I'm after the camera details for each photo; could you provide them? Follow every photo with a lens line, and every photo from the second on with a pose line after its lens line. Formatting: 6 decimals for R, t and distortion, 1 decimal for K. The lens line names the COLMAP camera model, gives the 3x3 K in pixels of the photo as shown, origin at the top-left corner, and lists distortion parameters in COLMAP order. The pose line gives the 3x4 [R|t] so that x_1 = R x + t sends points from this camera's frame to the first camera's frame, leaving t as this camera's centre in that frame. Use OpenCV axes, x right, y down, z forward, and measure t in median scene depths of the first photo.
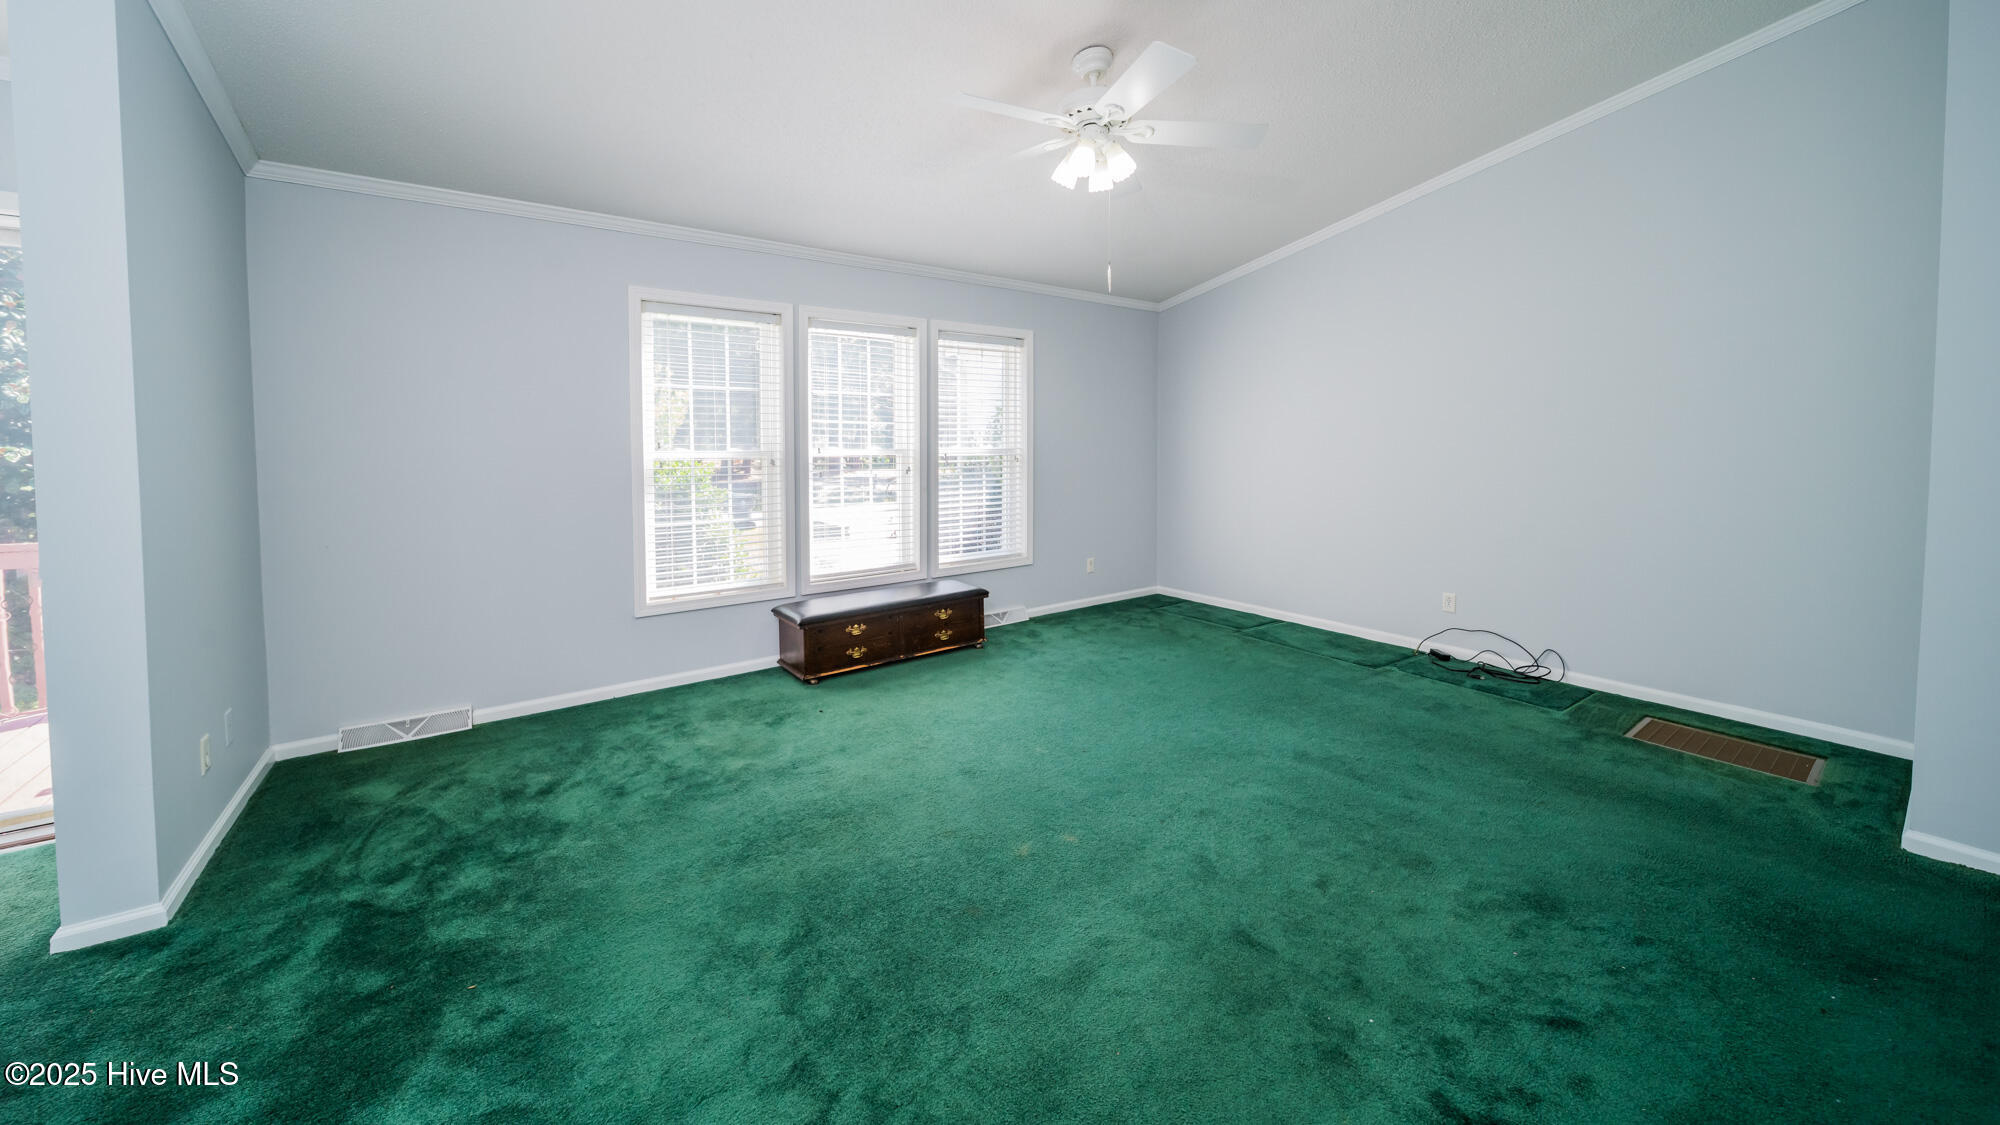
lens RADIAL K [[700.7, 0, 994.1], [0, 700.7, 472.2], [0, 0, 1]] dist [0.000228, -0.000096]
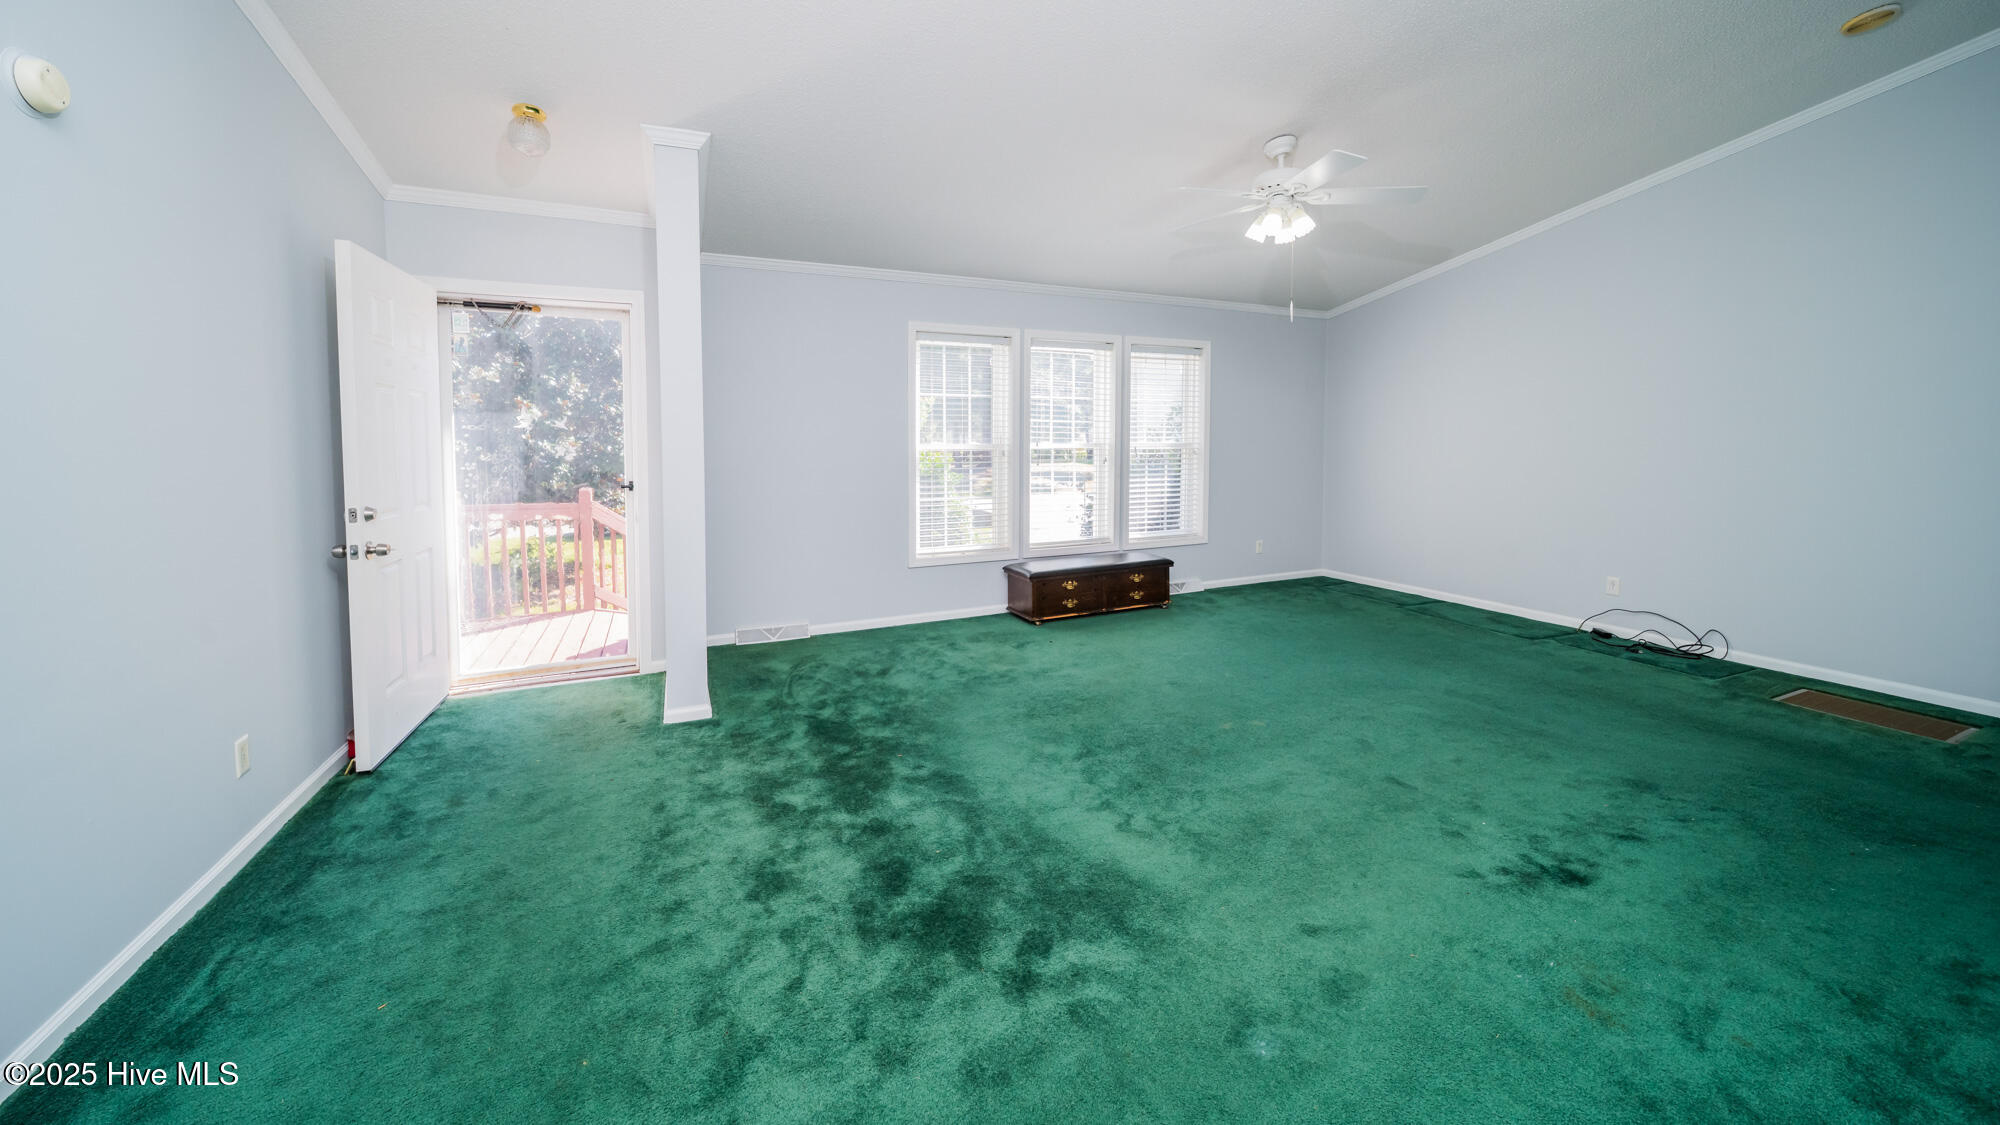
lens RADIAL K [[700.7, 0, 994.1], [0, 700.7, 472.2], [0, 0, 1]] dist [0.000228, -0.000096]
pose [[0.979526, 0.011699, -0.200978, -0.080121], [-0.010319, 0.999915, 0.007912, 0.011442], [0.201053, -0.005676, 0.979564, -0.275778]]
